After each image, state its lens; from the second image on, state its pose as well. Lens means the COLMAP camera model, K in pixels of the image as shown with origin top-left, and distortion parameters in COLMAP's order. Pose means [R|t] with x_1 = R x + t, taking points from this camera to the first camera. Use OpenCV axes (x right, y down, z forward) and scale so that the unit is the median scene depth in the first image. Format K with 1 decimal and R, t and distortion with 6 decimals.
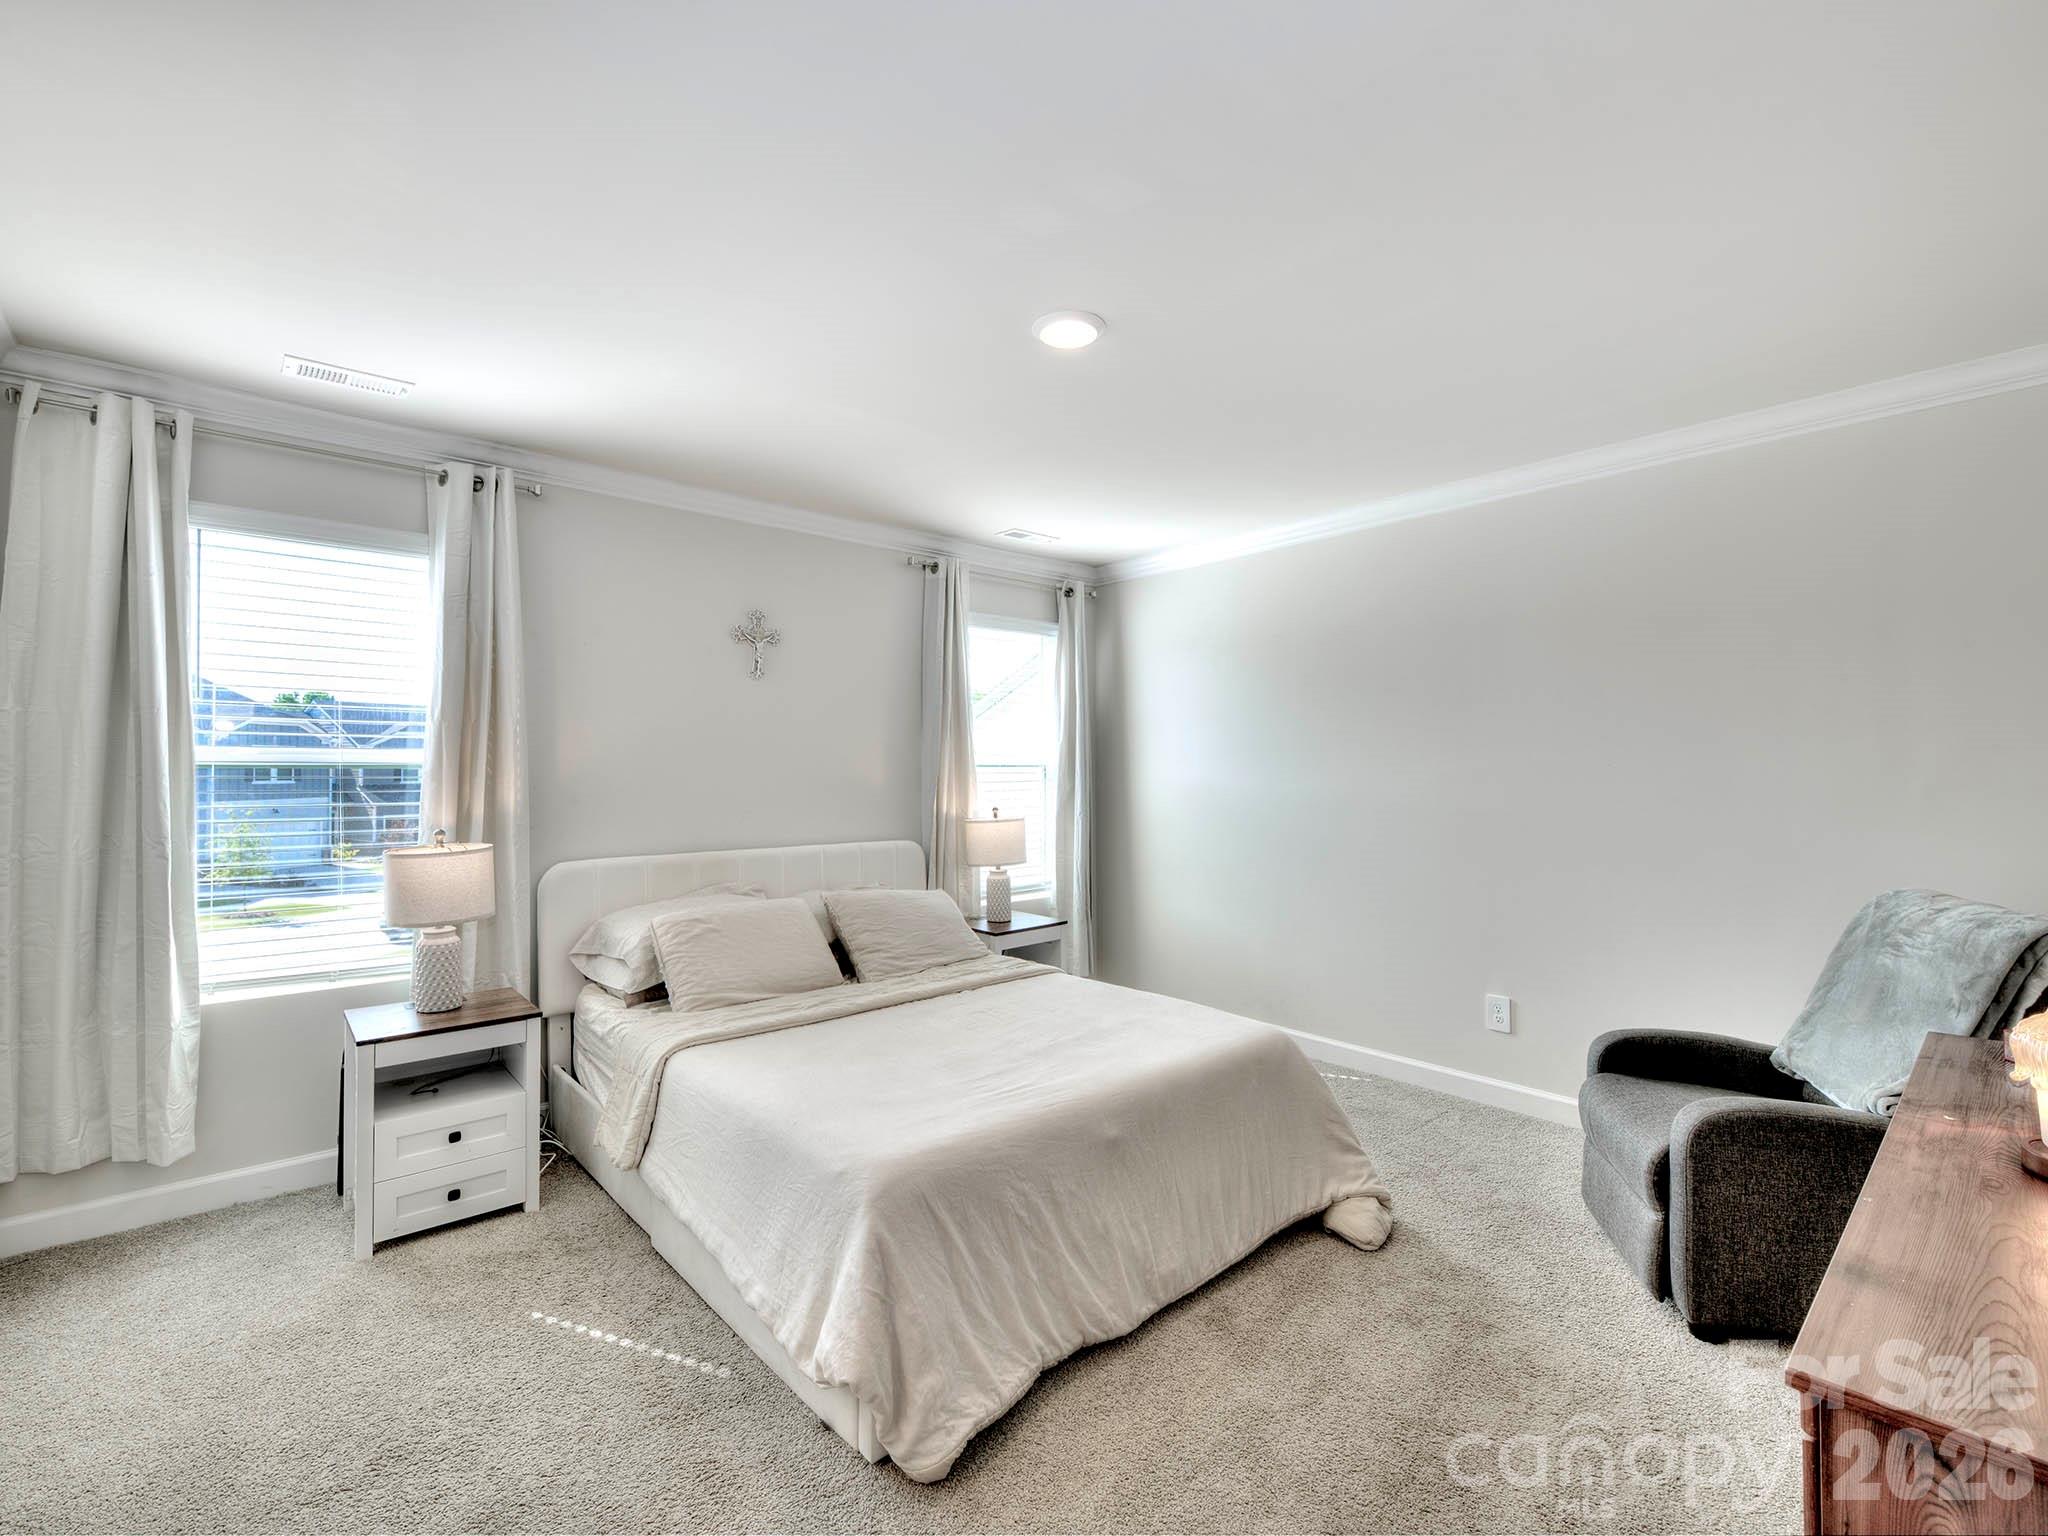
lens RADIAL K [[909.7, 0, 1029.0], [0, 909.7, 771.5], [0, 0, 1]] dist [0.005657, -0.004144]
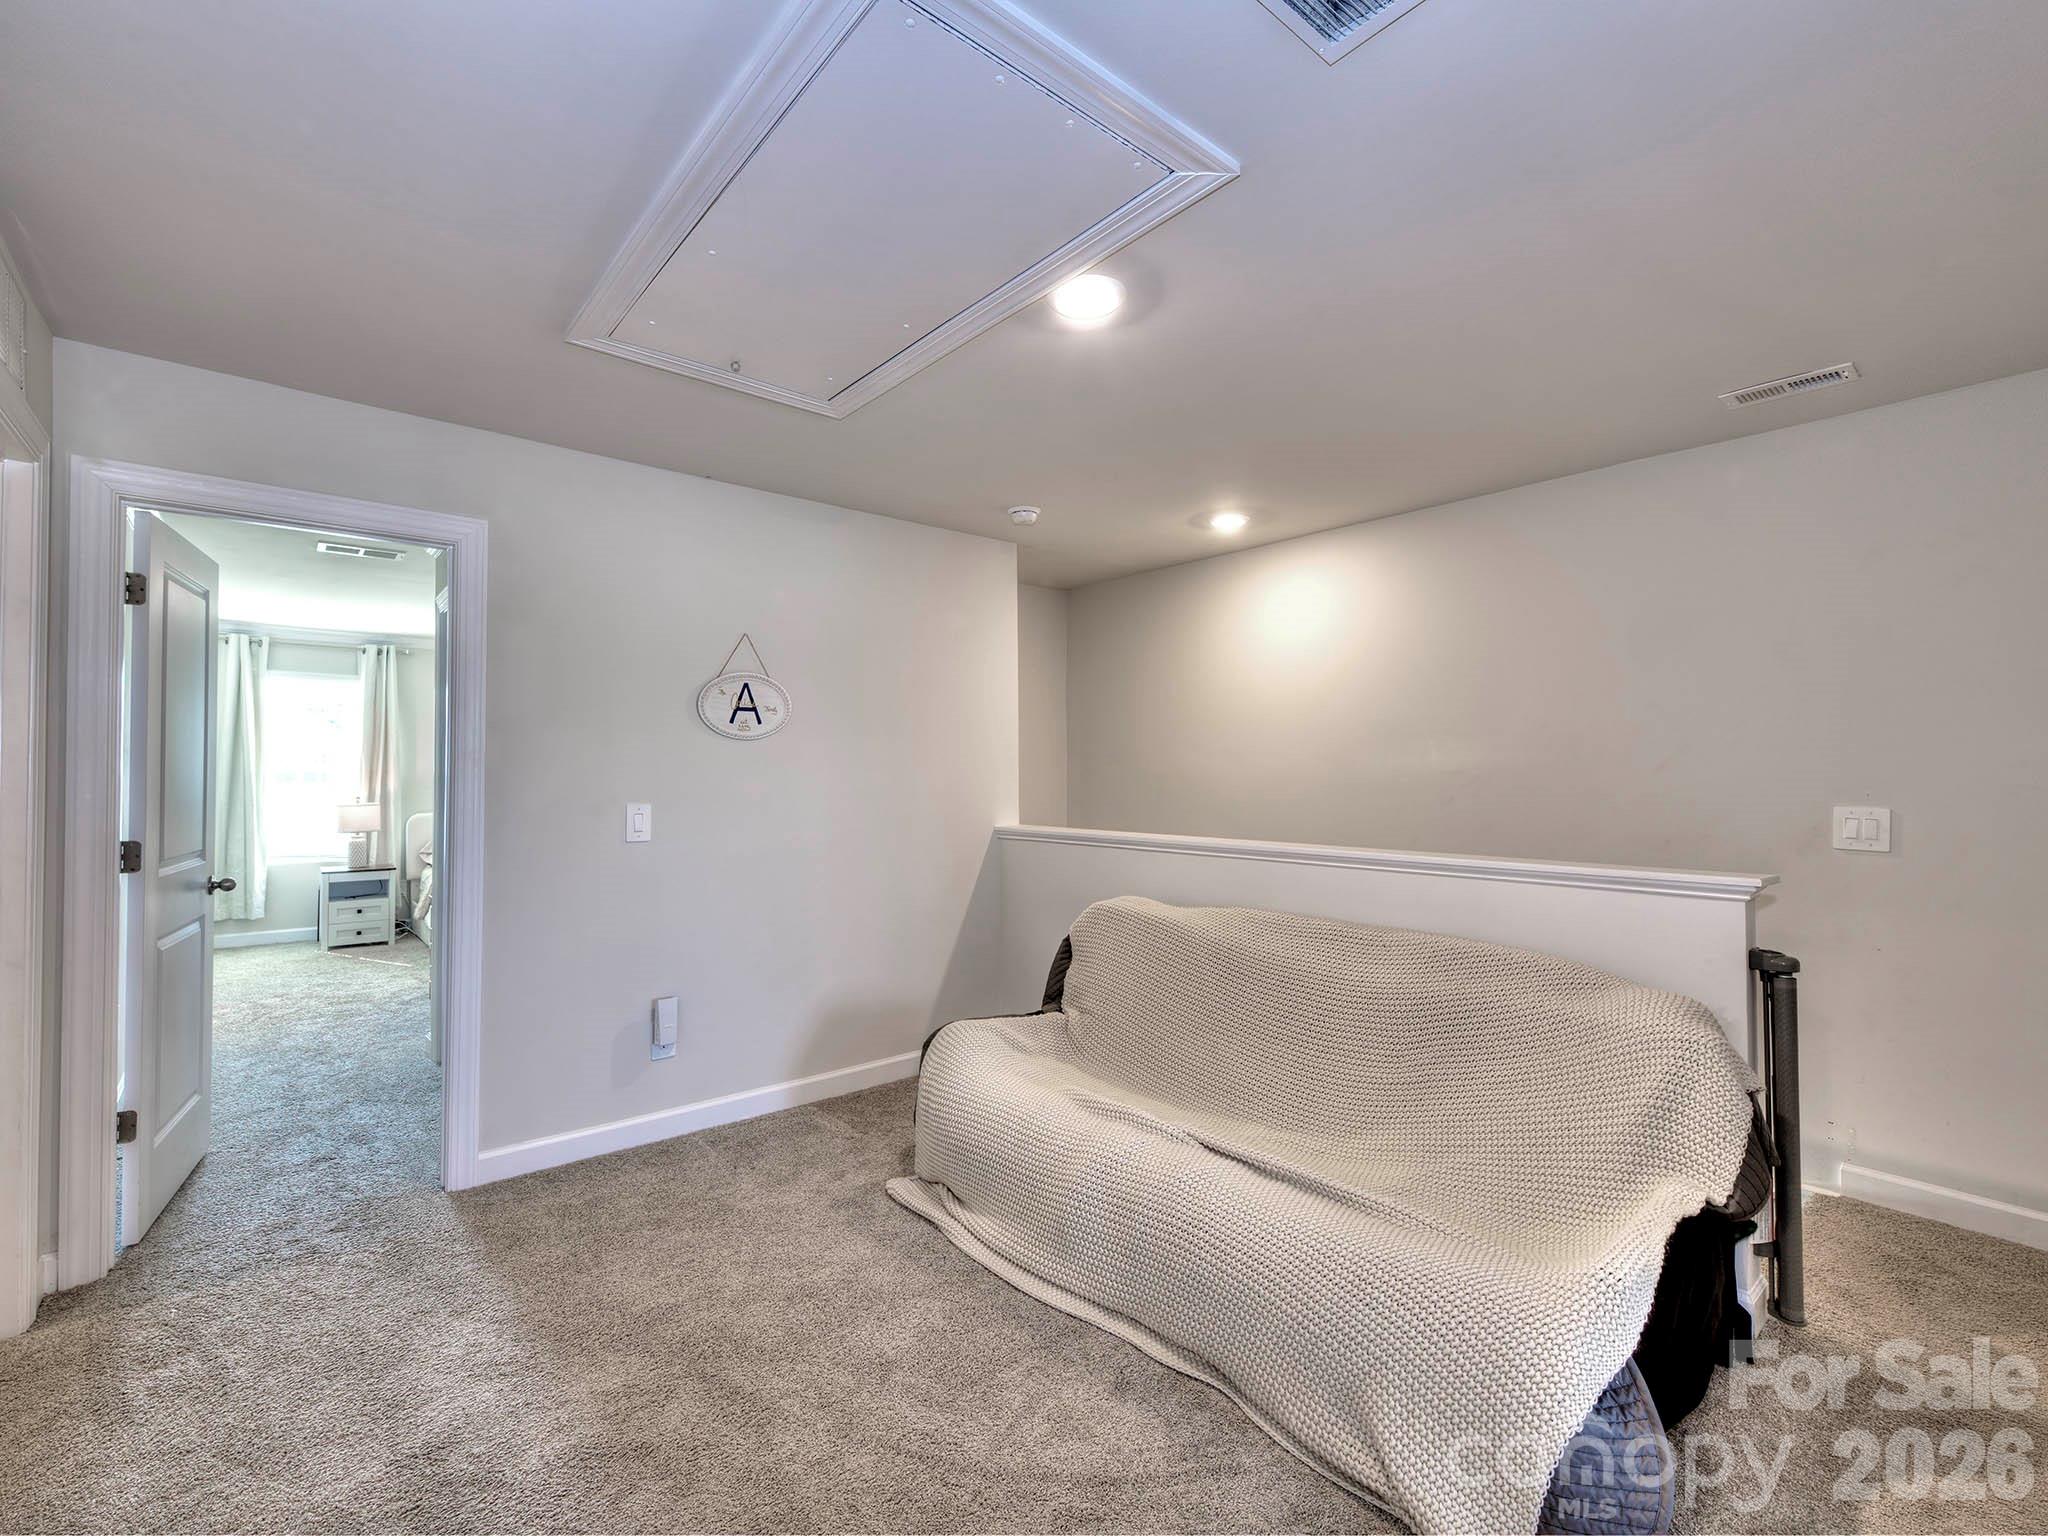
lens RADIAL K [[909.7, 0, 1018.2], [0, 909.7, 766.5], [0, 0, 1]] dist [0.005657, -0.004144]
pose [[0.999498, -0.005127, -0.031280, 1.276911], [0.004931, 0.999968, -0.006367, 0.002779], [0.031311, 0.006210, 0.999490, -1.484765]]
